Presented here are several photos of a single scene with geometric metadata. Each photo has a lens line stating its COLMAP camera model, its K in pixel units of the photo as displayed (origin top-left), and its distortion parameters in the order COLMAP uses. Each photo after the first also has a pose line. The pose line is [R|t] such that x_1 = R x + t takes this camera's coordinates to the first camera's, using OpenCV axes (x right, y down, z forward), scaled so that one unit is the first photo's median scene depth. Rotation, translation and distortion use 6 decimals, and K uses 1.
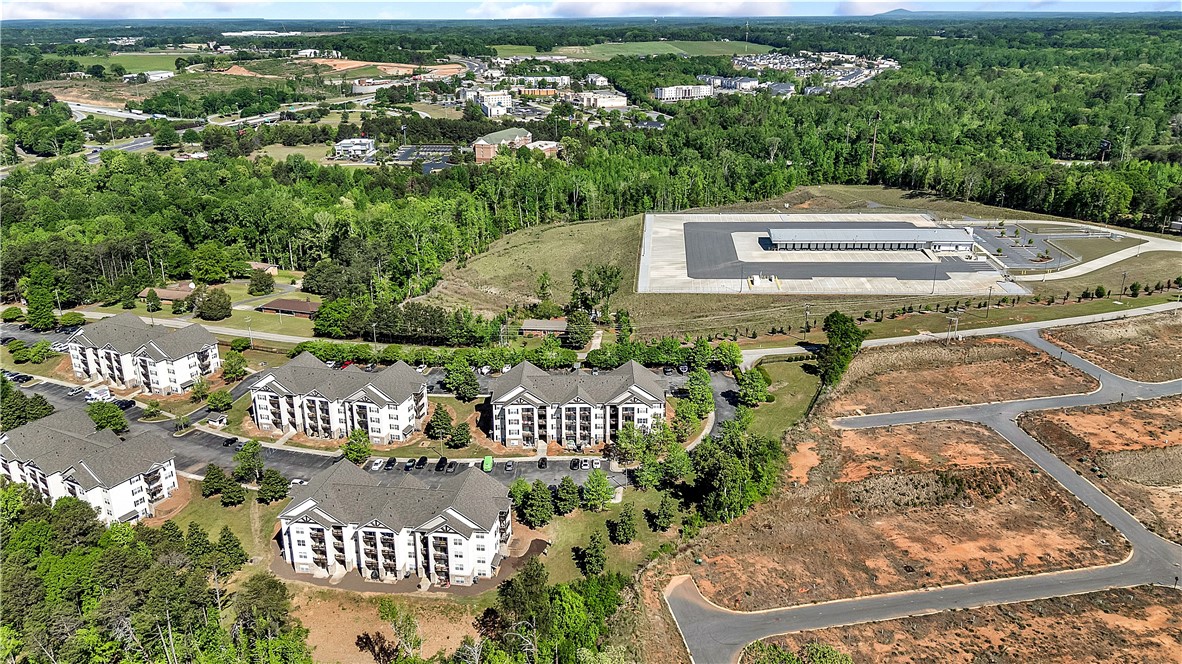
lens RADIAL K [[884.0, 0, 591.0], [0, 884.0, 332.0], [0, 0, 1]] dist [0.064446, -0.063109]
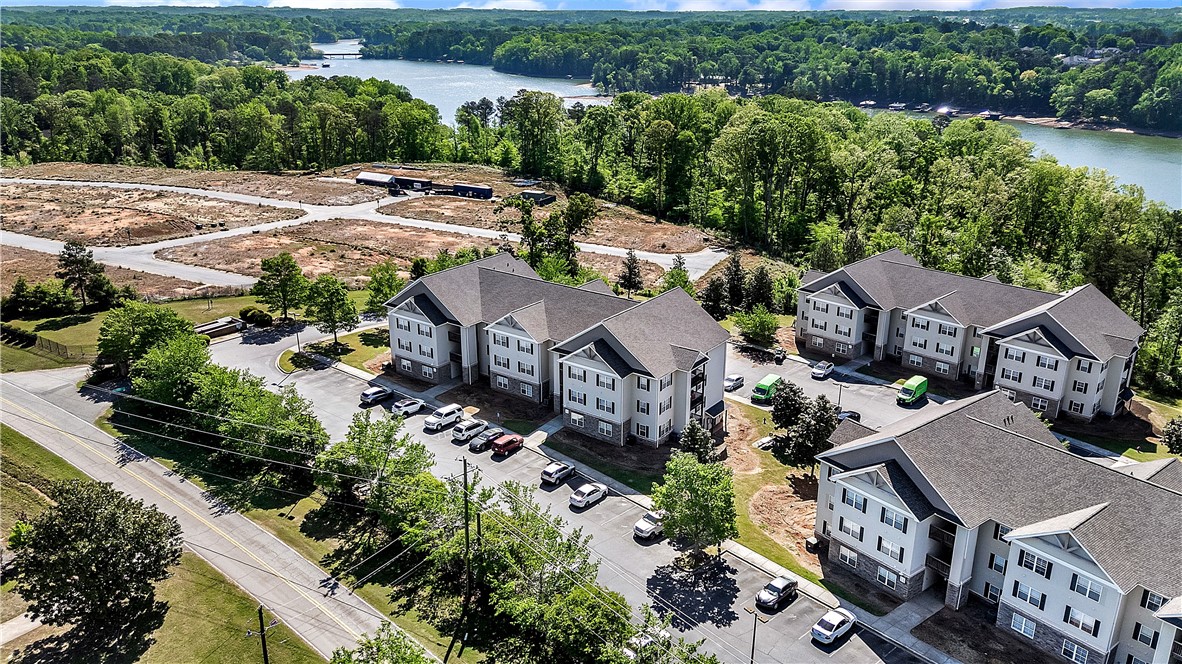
lens RADIAL K [[884.0, 0, 591.0], [0, 884.0, 332.0], [0, 0, 1]] dist [0.064446, -0.063109]
pose [[-0.800483, -0.189293, 0.568679, -0.248900], [0.215350, 0.794619, 0.567631, -0.158022], [-0.559332, 0.576843, -0.595315, 0.993028]]
